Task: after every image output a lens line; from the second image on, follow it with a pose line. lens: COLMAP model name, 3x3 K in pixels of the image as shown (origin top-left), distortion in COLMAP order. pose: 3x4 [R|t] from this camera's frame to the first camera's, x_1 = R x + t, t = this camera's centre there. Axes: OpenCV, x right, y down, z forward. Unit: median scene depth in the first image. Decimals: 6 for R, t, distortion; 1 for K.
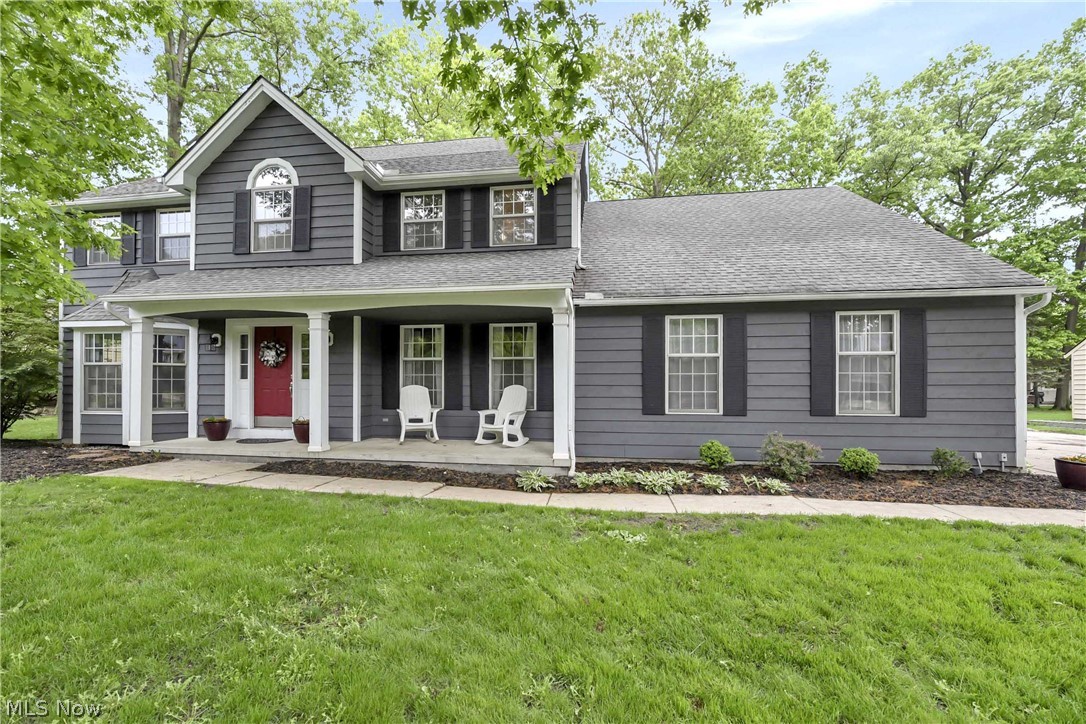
lens RADIAL K [[467.0, 0, 542.9], [0, 467.0, 379.1], [0, 0, 1]] dist [0.000065, -0.000026]
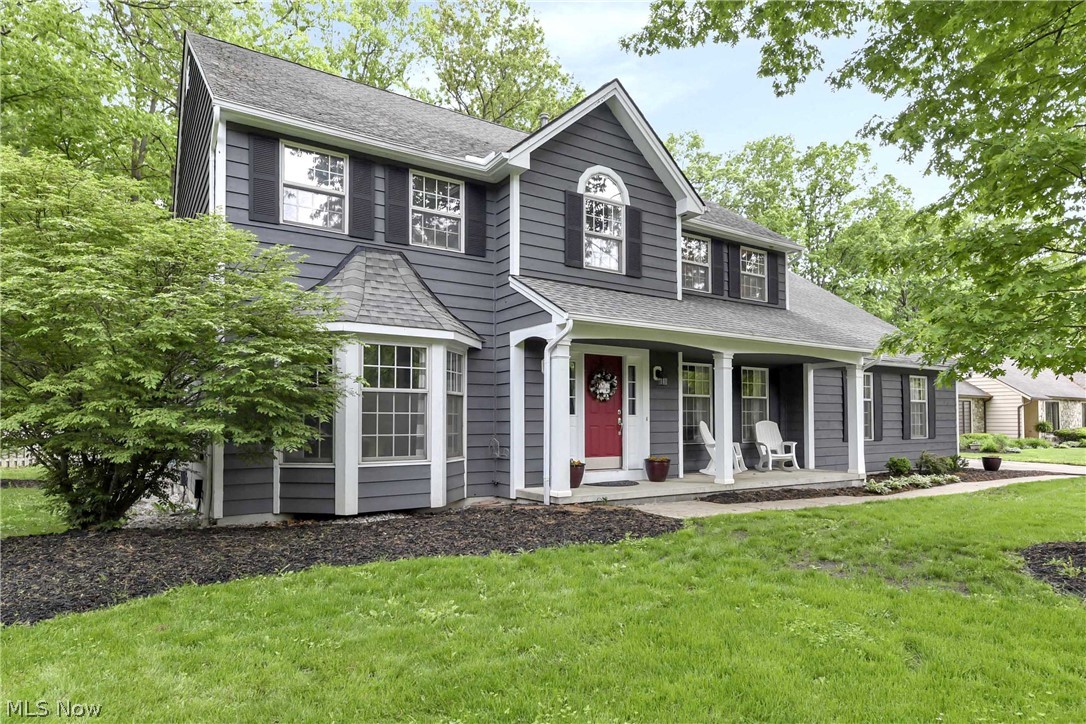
lens RADIAL K [[624.1, 0, 542.2], [0, 624.1, 409.7], [0, 0, 1]] dist [-0.001914, -0.000318]
pose [[0.740796, 0.010845, 0.671643, -1.469554], [-0.001733, 0.999897, -0.014233, 0.007801], [-0.671728, 0.009380, 0.740738, 0.204959]]
